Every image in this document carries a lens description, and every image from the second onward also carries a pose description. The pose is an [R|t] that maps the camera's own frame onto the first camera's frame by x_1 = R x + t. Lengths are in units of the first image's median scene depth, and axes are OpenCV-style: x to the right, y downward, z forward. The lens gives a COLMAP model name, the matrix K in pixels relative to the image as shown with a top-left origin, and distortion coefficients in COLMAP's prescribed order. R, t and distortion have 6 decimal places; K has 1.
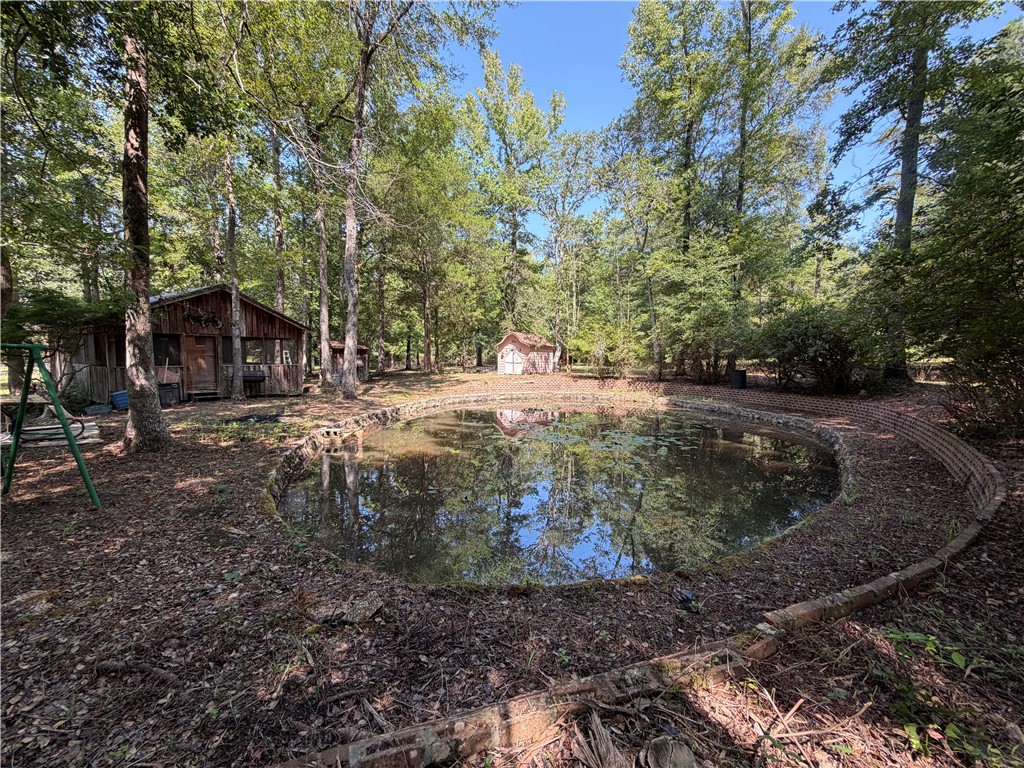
lens RADIAL K [[407.2, 0, 512.0], [0, 407.2, 384.0], [0, 0, 1]] dist [-0.000833, 0.000427]
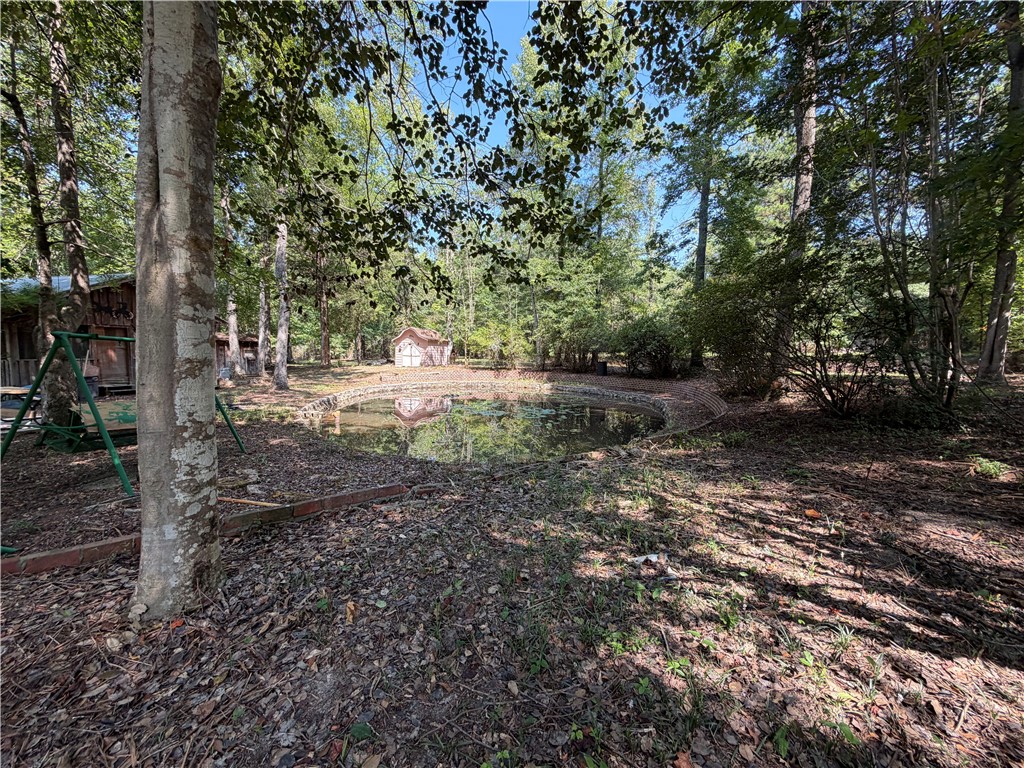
lens RADIAL K [[407.2, 0, 512.0], [0, 407.2, 384.0], [0, 0, 1]] dist [-0.000833, 0.000427]
pose [[0.950090, -0.019967, 0.311336, -0.122614], [0.014801, 0.999711, 0.018947, 0.008487], [-0.311625, -0.013393, 0.950111, -0.153001]]
